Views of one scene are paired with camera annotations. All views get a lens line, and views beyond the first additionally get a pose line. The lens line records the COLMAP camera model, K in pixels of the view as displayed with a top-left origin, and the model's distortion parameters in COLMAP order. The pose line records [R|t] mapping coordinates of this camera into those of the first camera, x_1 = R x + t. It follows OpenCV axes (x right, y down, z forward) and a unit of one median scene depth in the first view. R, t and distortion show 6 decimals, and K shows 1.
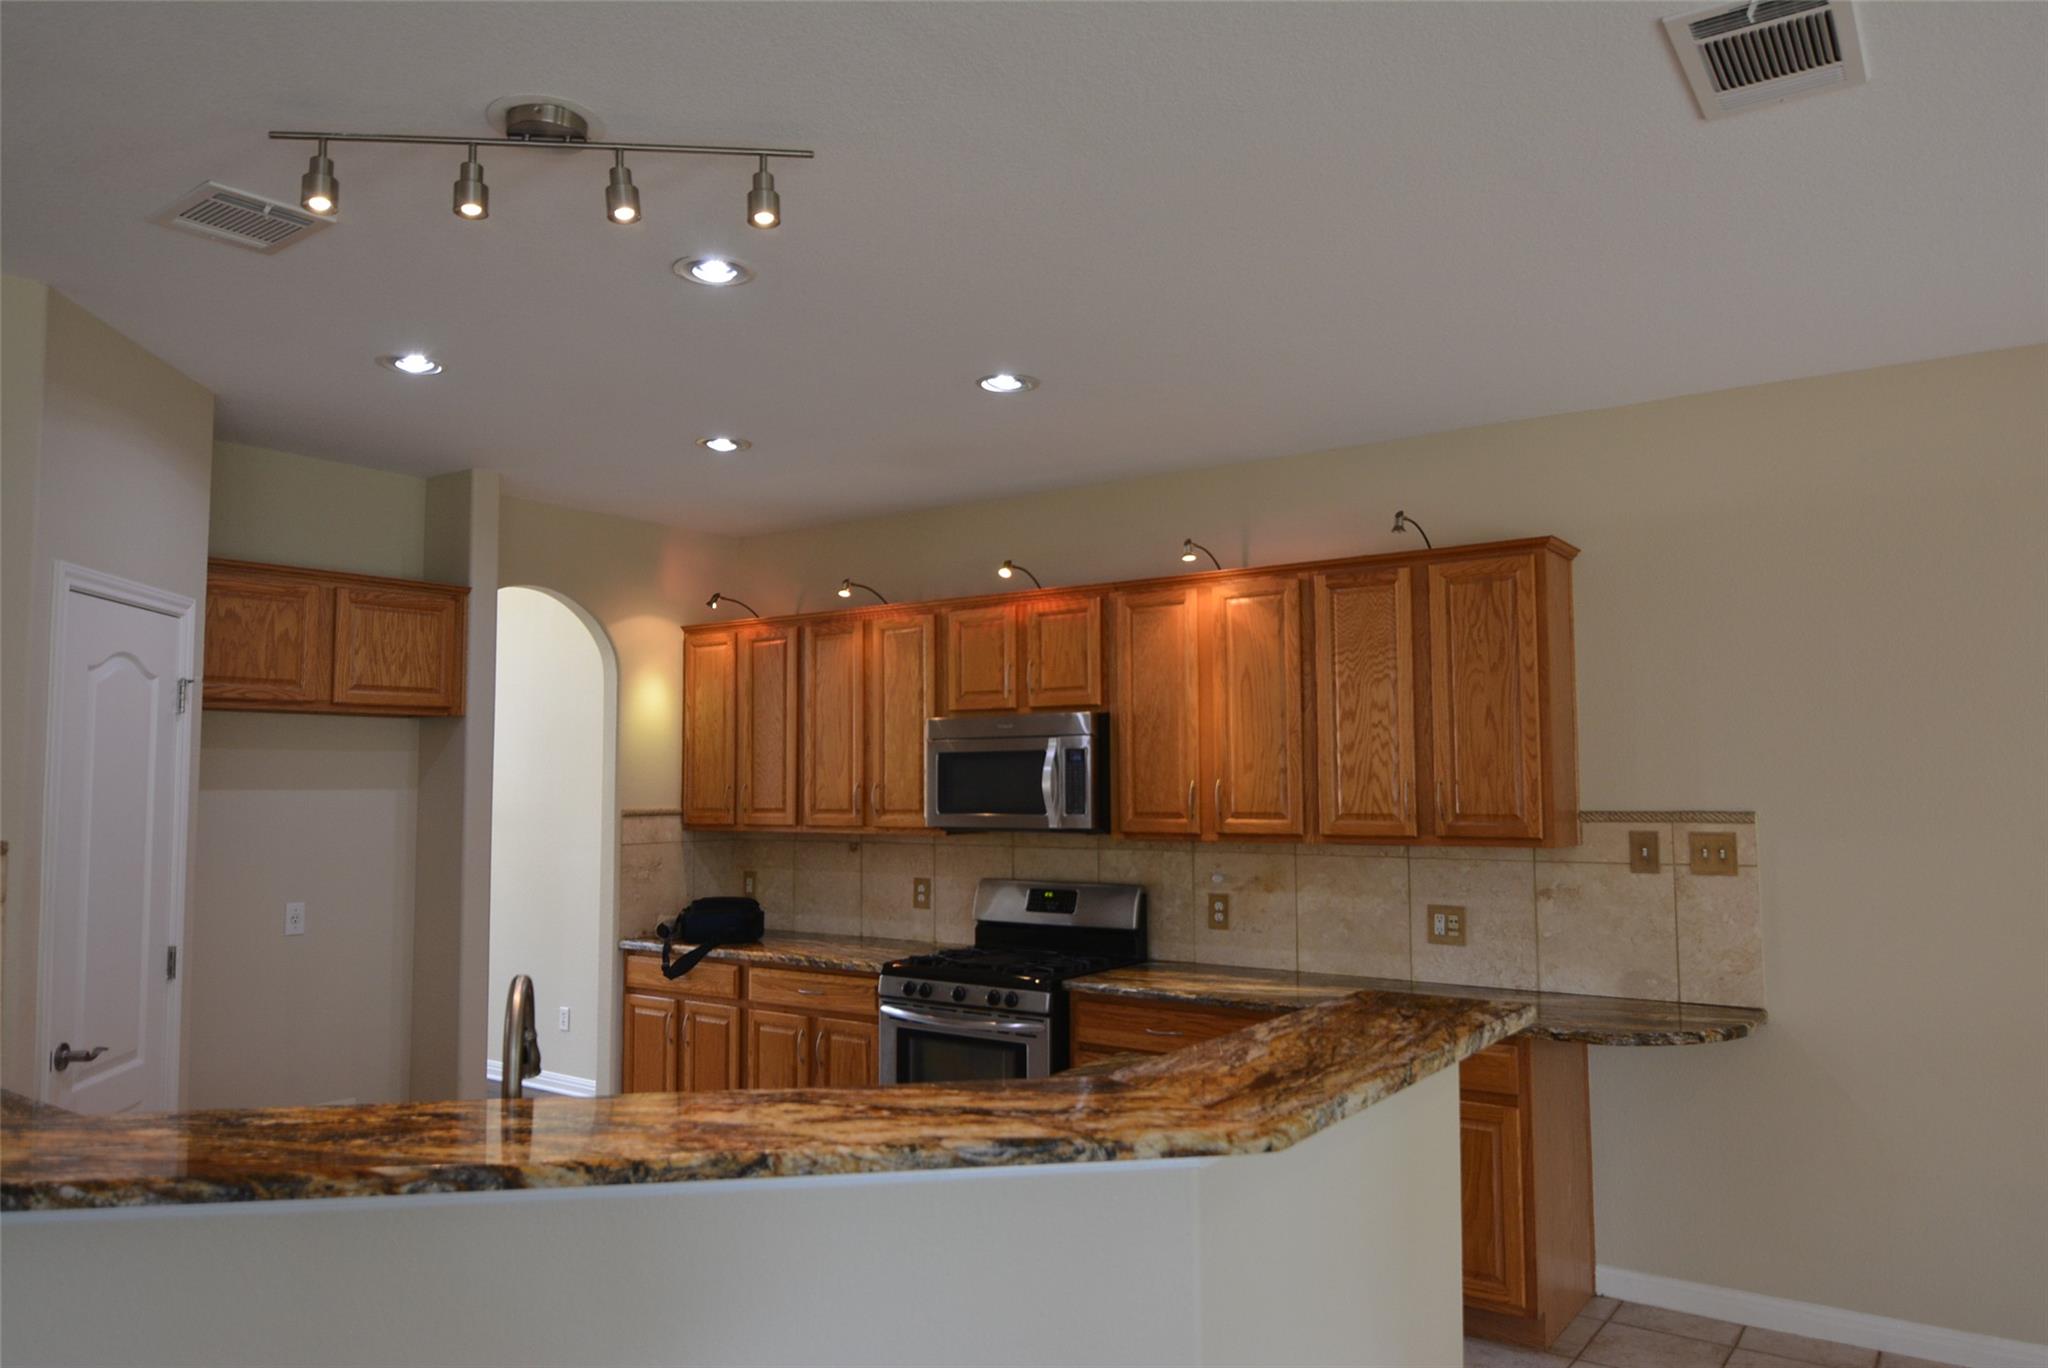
lens RADIAL K [[1408.8, 0, 1023.9], [0, 1408.8, 683.0], [0, 0, 1]] dist [-0.025151, -0.004239]
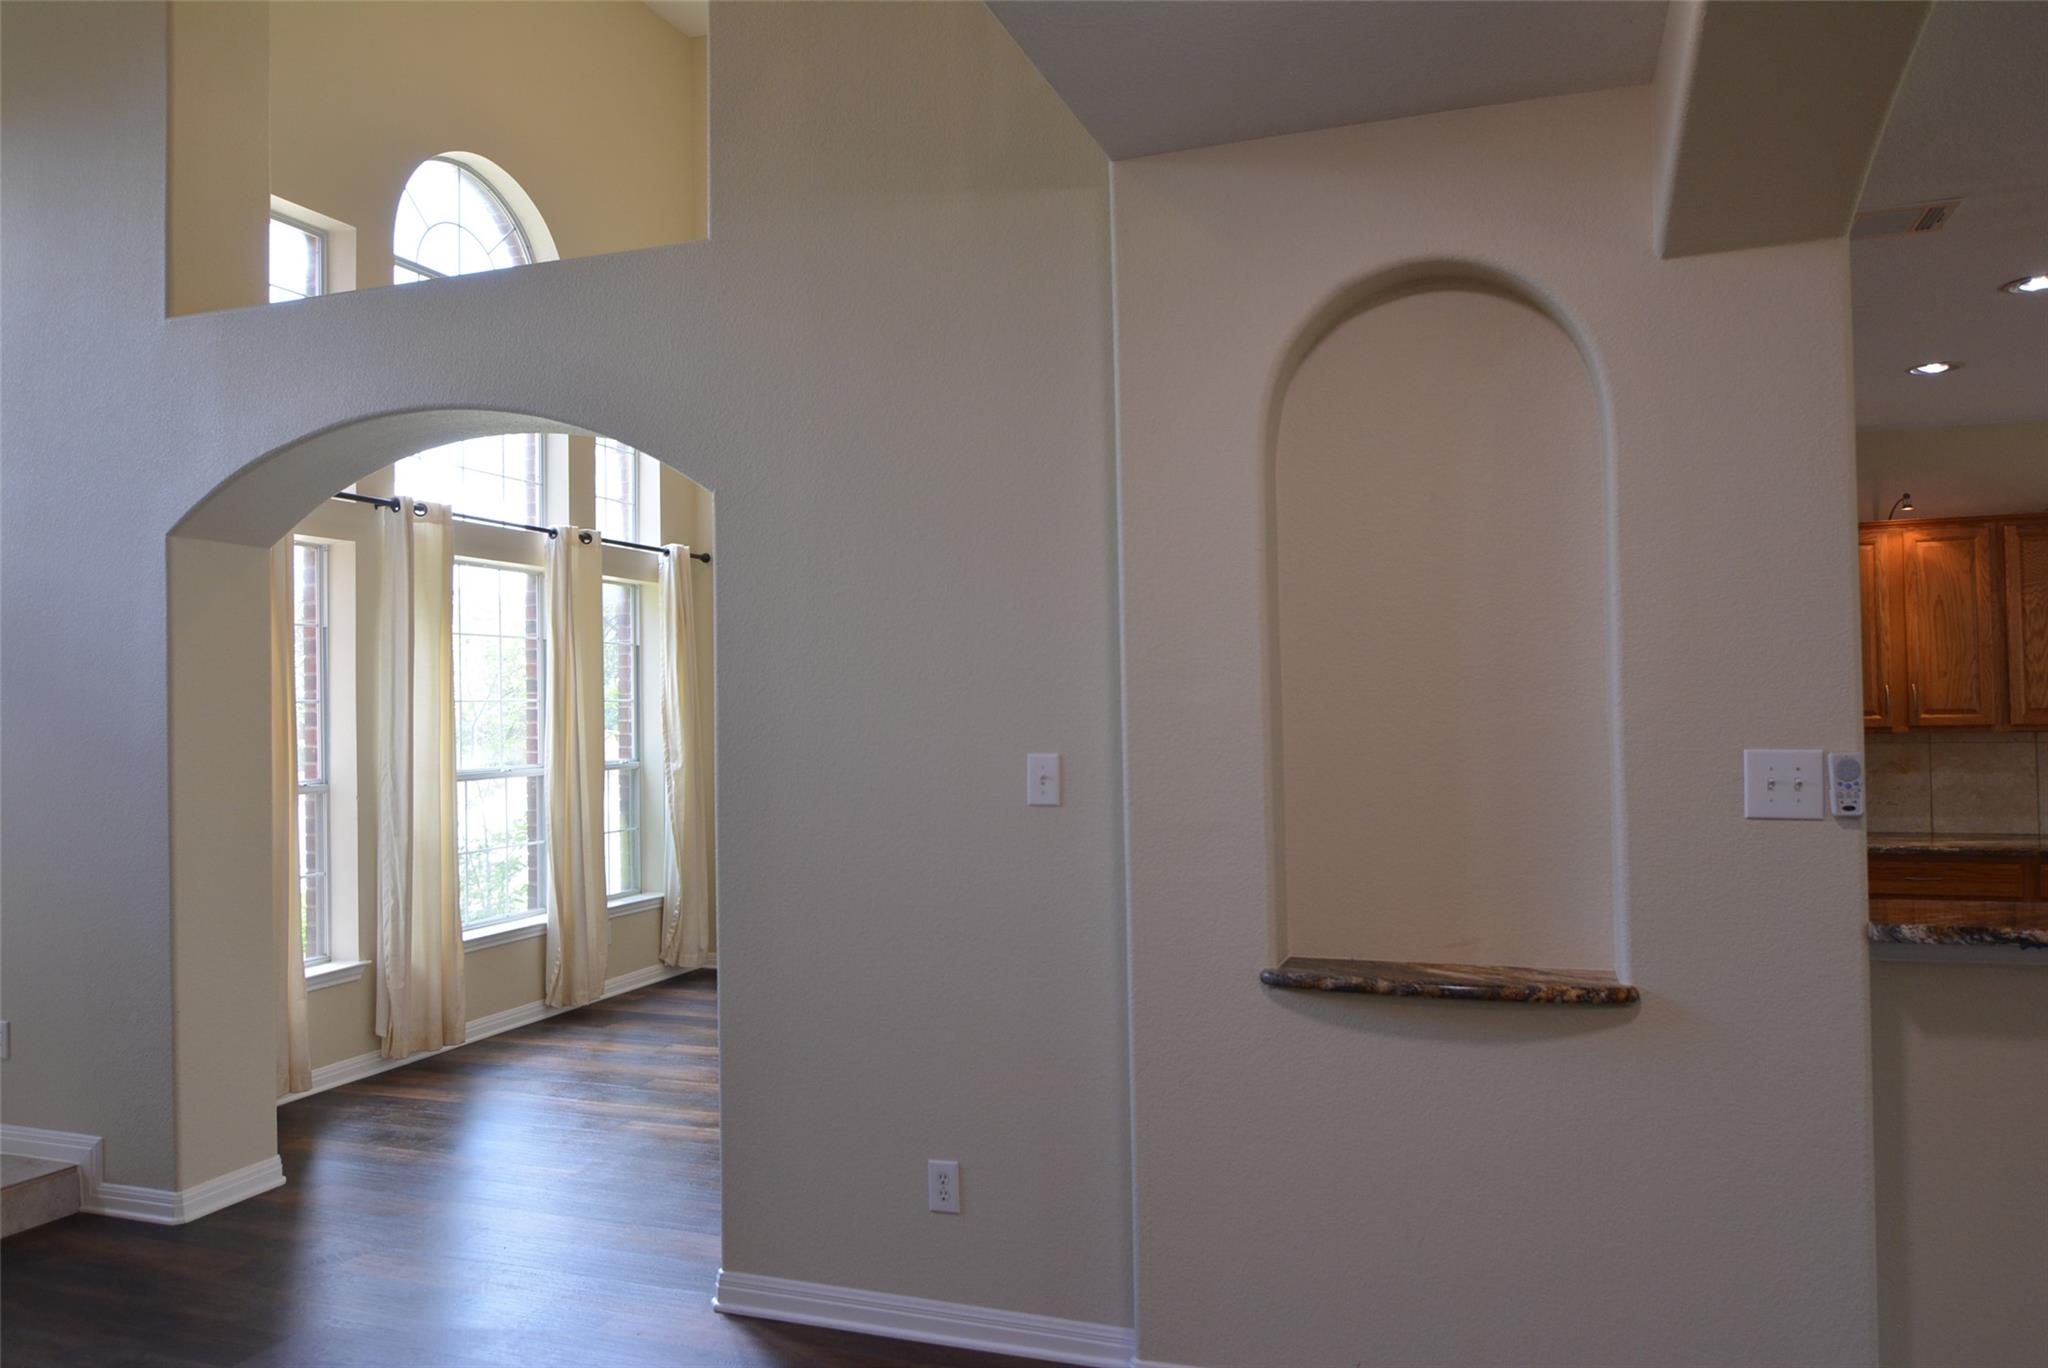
lens RADIAL K [[1408.8, 0, 1024.0], [0, 1408.8, 685.8], [0, 0, 1]] dist [-0.025151, -0.004239]
pose [[0.964974, -0.005303, 0.262293, -0.989496], [-0.007127, 0.998897, 0.046416, 0.017629], [-0.262250, -0.046660, 0.963871, -0.006037]]
